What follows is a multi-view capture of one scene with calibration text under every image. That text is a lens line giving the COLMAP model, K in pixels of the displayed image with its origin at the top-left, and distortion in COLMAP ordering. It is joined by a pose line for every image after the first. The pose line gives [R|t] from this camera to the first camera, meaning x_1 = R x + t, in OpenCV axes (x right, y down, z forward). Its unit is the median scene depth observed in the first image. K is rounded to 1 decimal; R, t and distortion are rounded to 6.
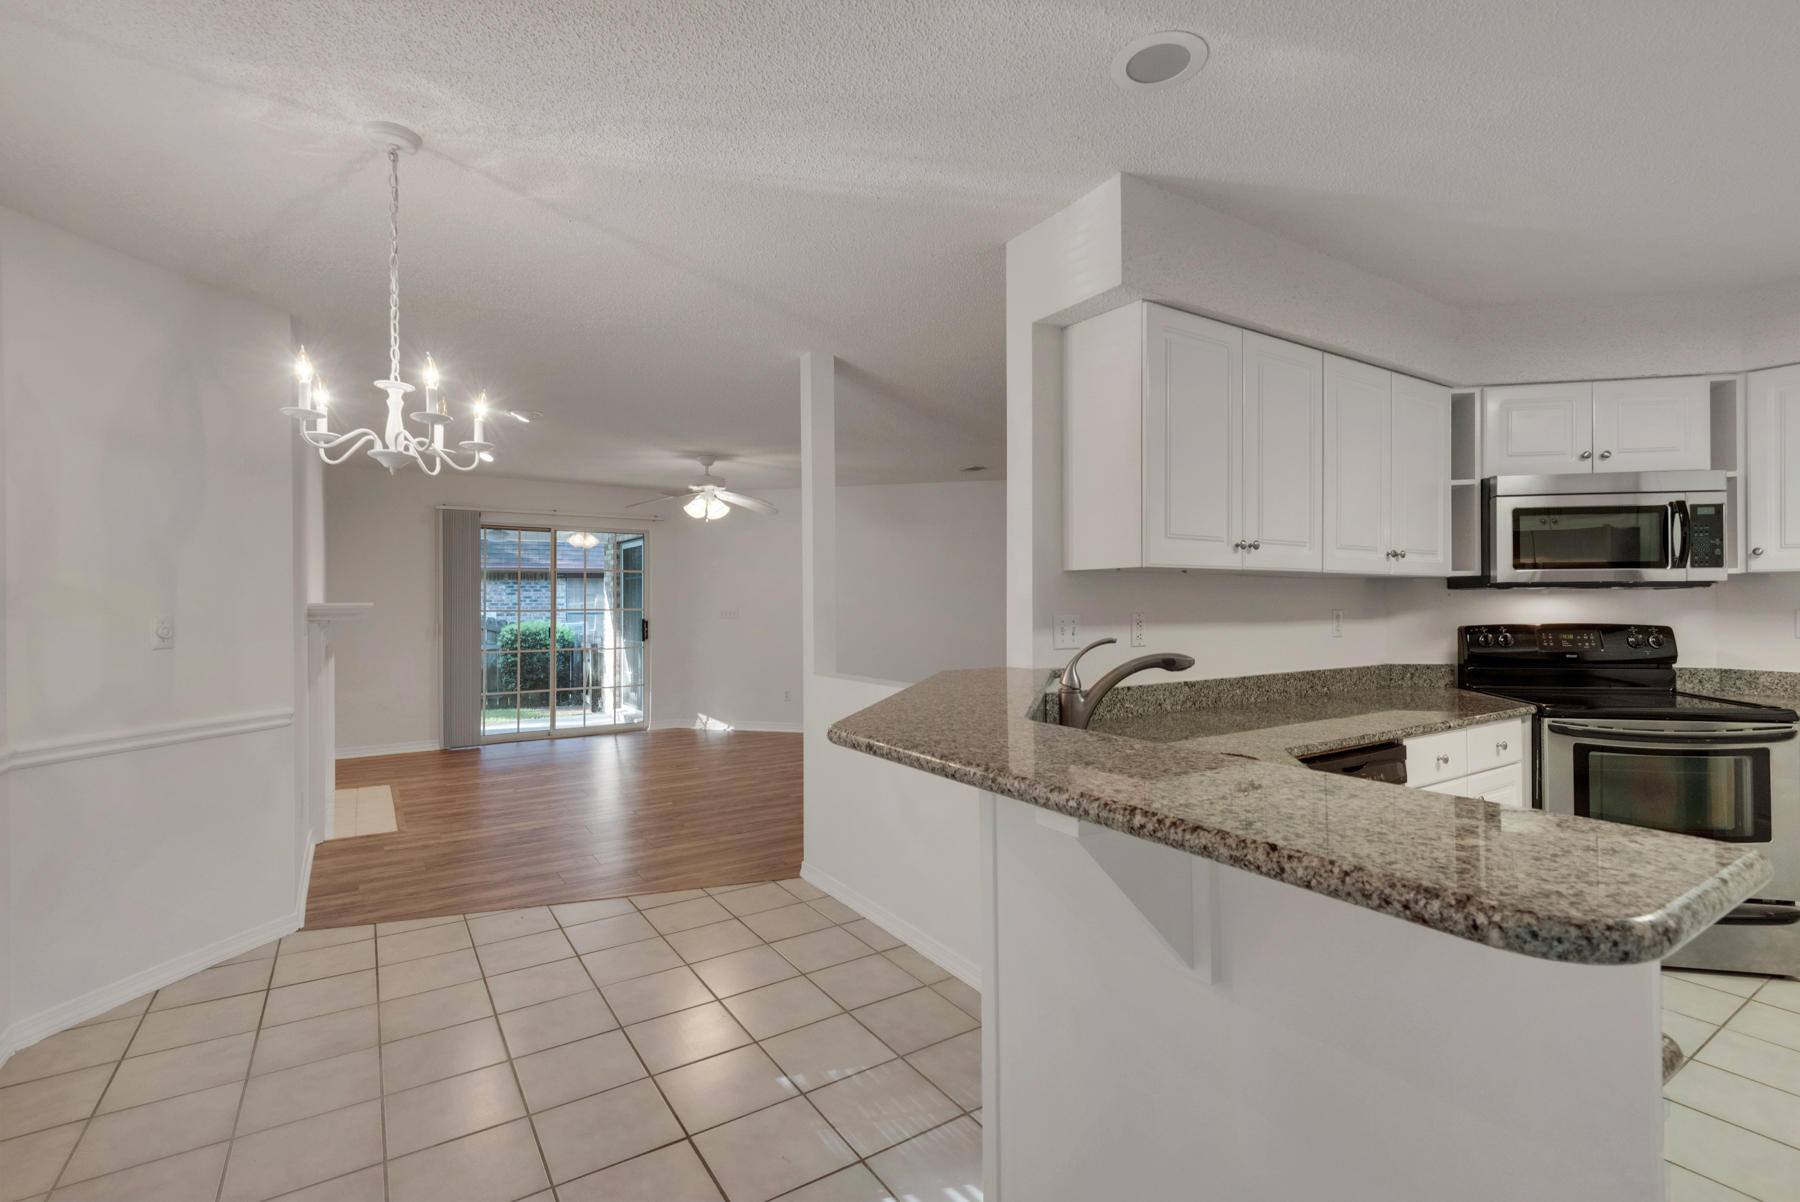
lens RADIAL K [[812.9, 0, 905.6], [0, 812.9, 596.4], [0, 0, 1]] dist [0.030131, -0.015253]
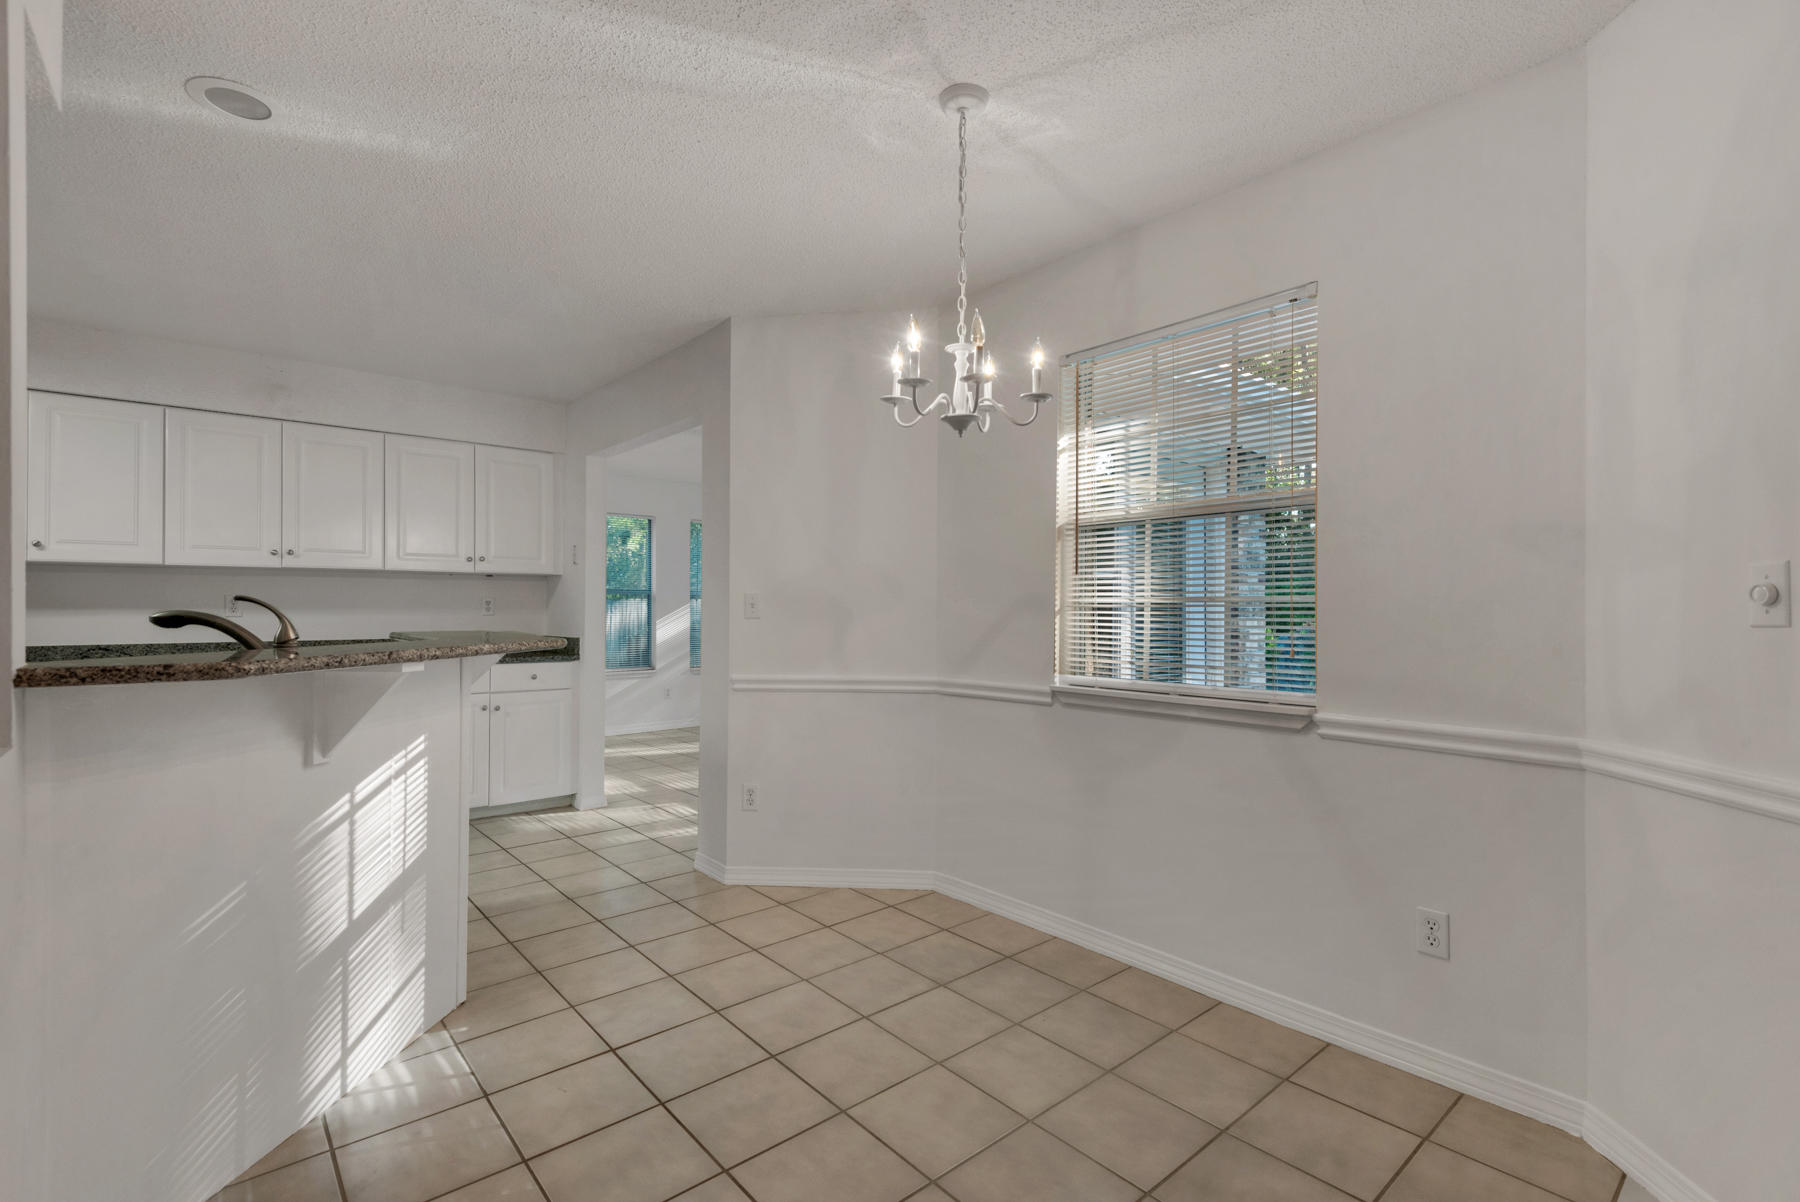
lens RADIAL K [[812.9, 0, 906.4], [0, 812.9, 600.8], [0, 0, 1]] dist [0.030131, -0.015253]
pose [[-0.991117, 0.003251, -0.132954, -0.261594], [0.005456, 0.999853, -0.016230, 0.046162], [0.132881, -0.016811, -0.990989, 1.236114]]
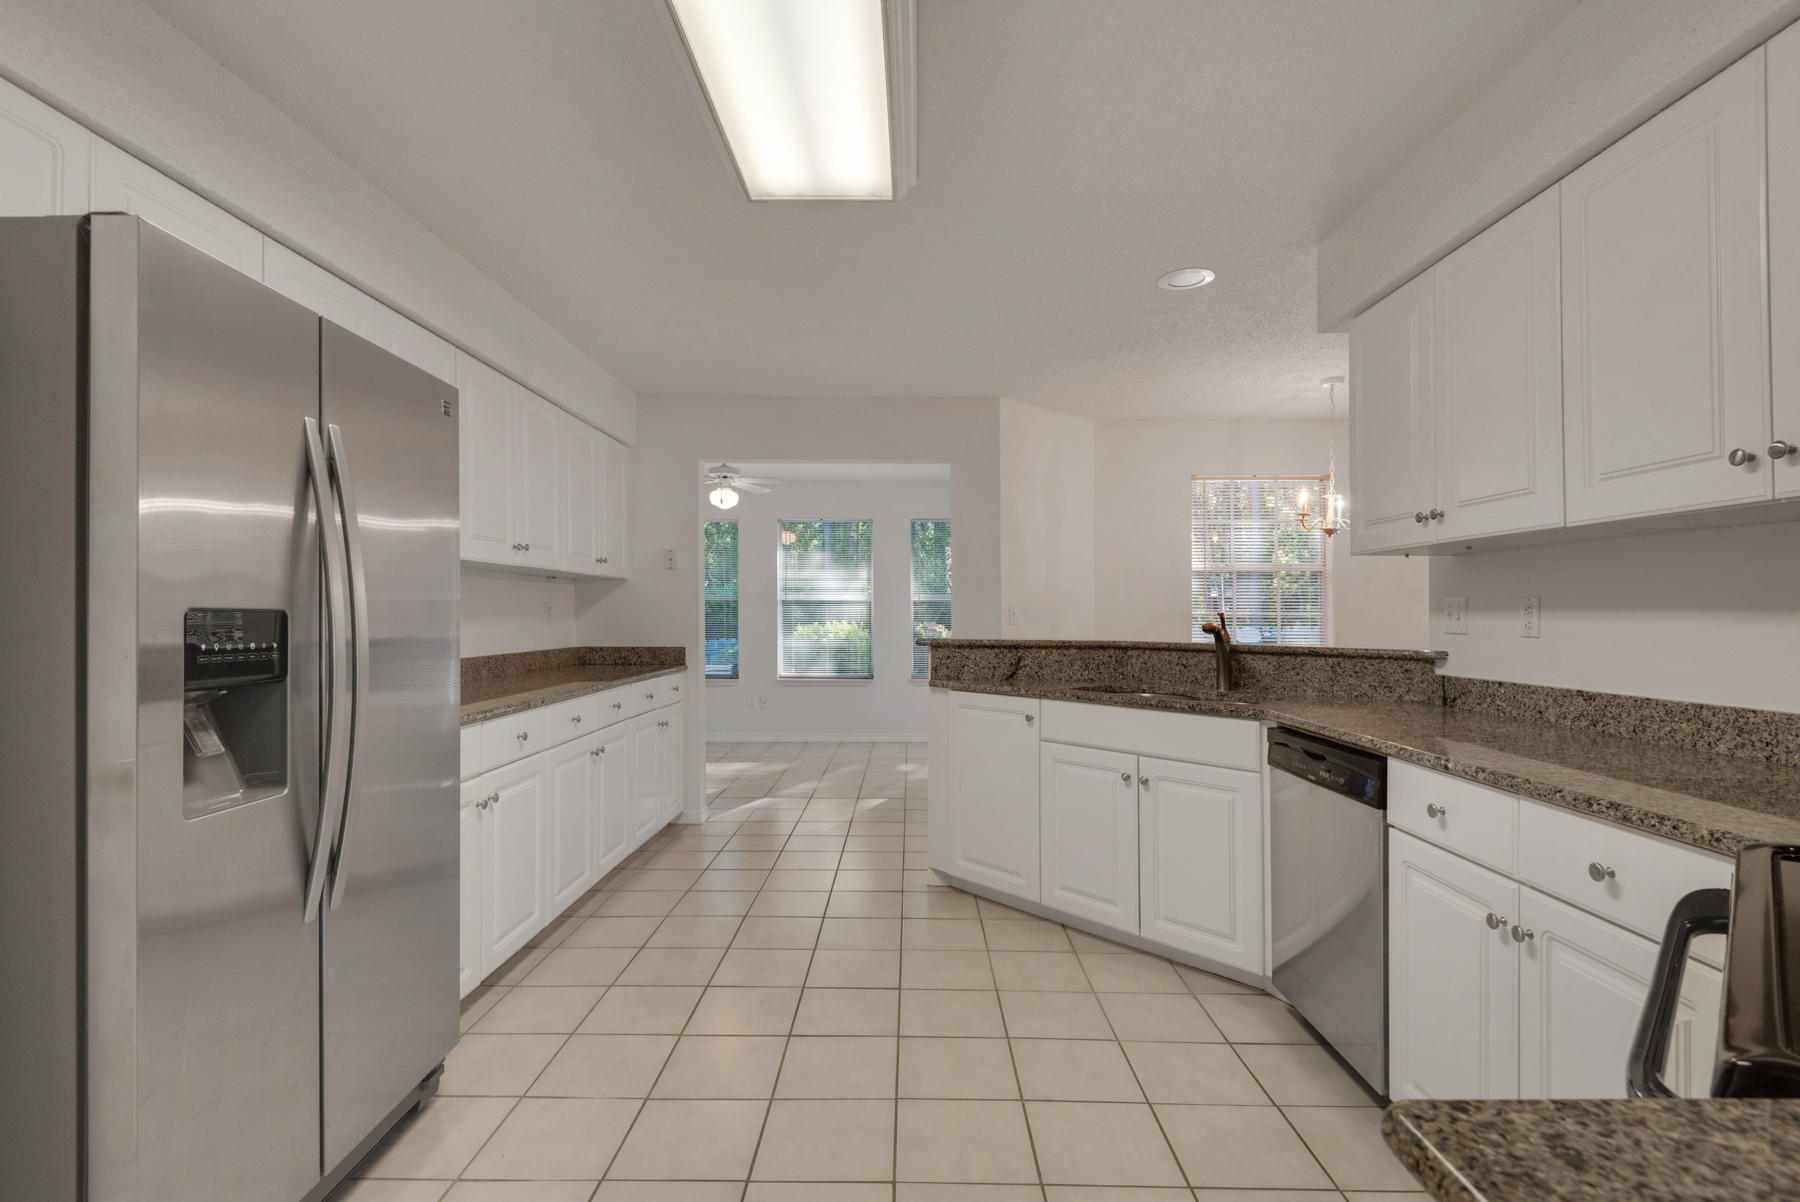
lens RADIAL K [[850.7, 0, 899.4], [0, 850.7, 602.4], [0, 0, 1]] dist [0.014725, -0.009439]
pose [[-0.560452, -0.009686, -0.828130, 1.158235], [0.003983, 0.999889, -0.014390, 0.030778], [0.828177, -0.011364, -0.560351, 0.817435]]
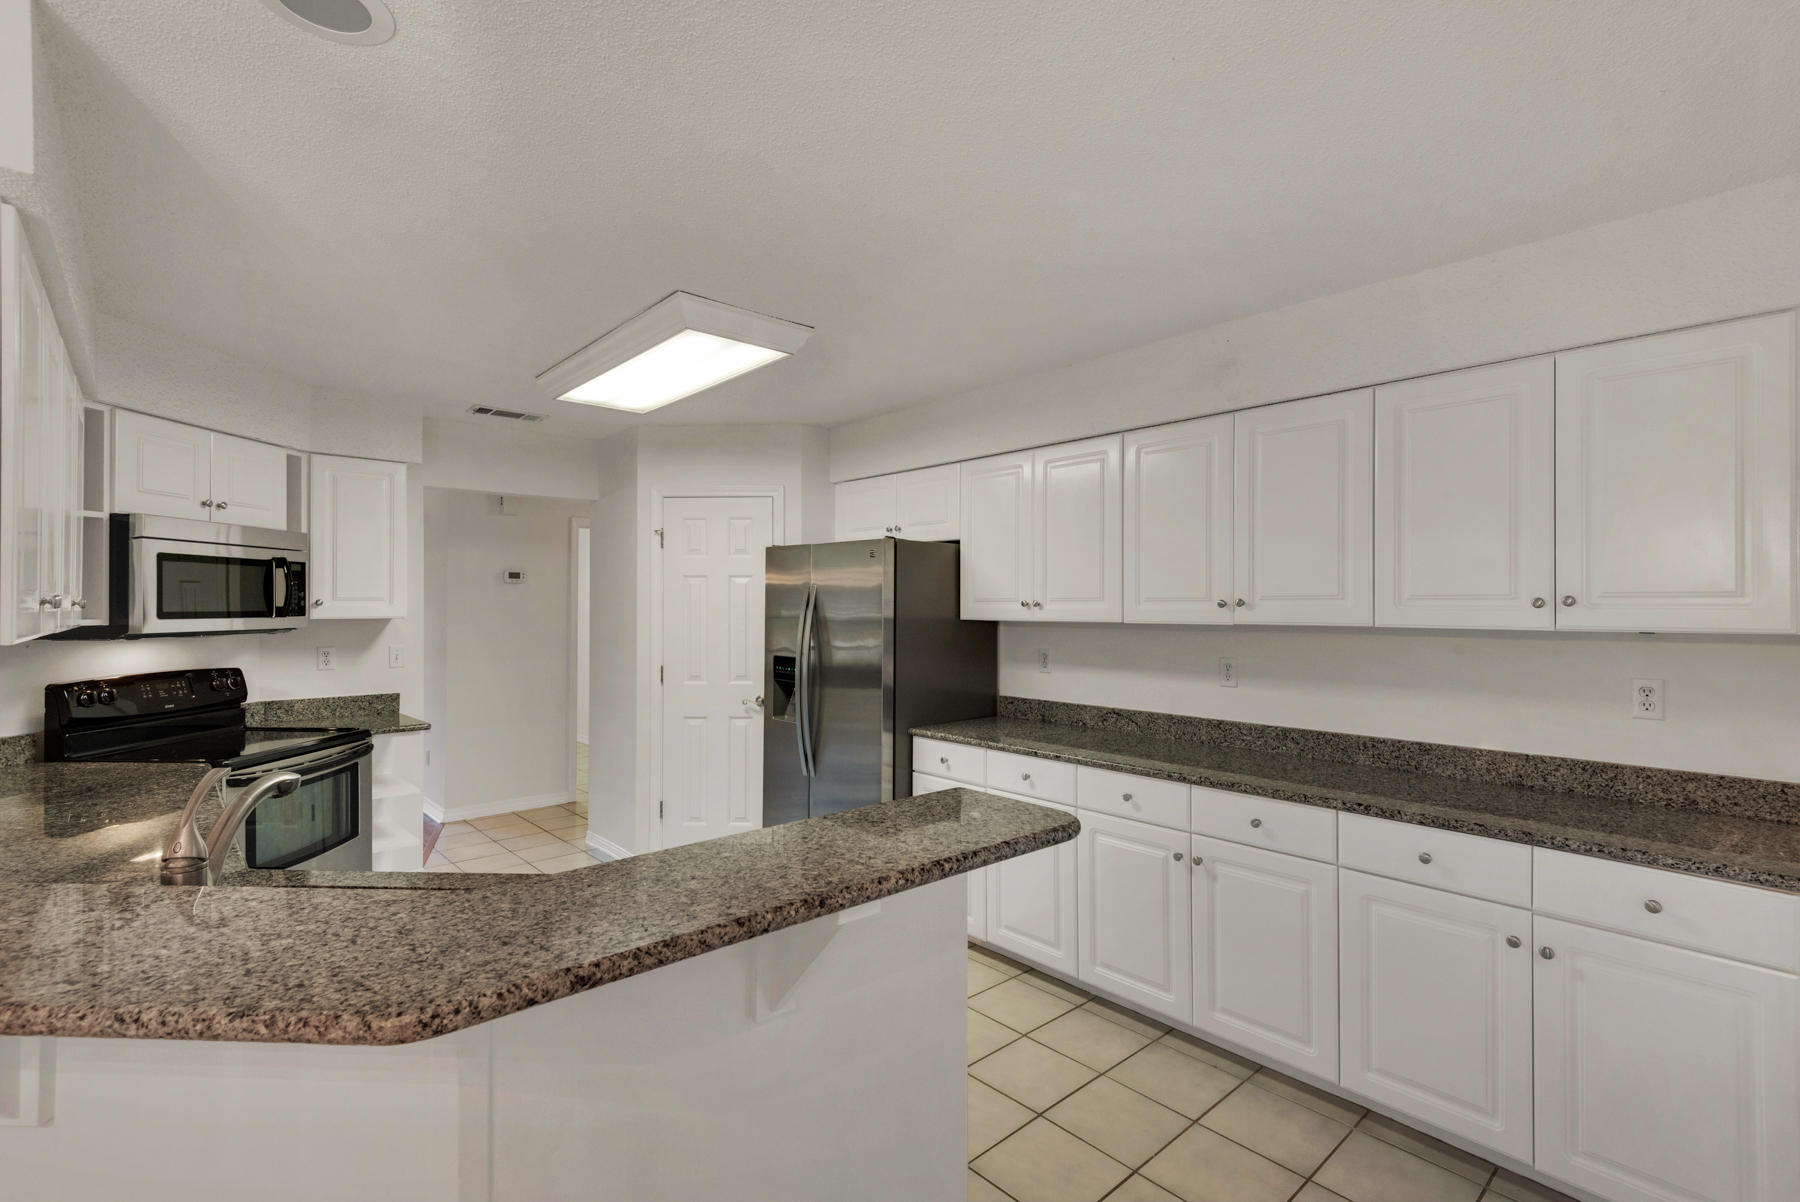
lens RADIAL K [[812.9, 0, 901.6], [0, 812.9, 598.7], [0, 0, 1]] dist [0.030131, -0.015253]
pose [[-0.151614, 0.011598, 0.988372, -0.284399], [-0.005878, 0.999903, -0.012635, -0.047476], [-0.988422, -0.007725, -0.151531, 0.315286]]
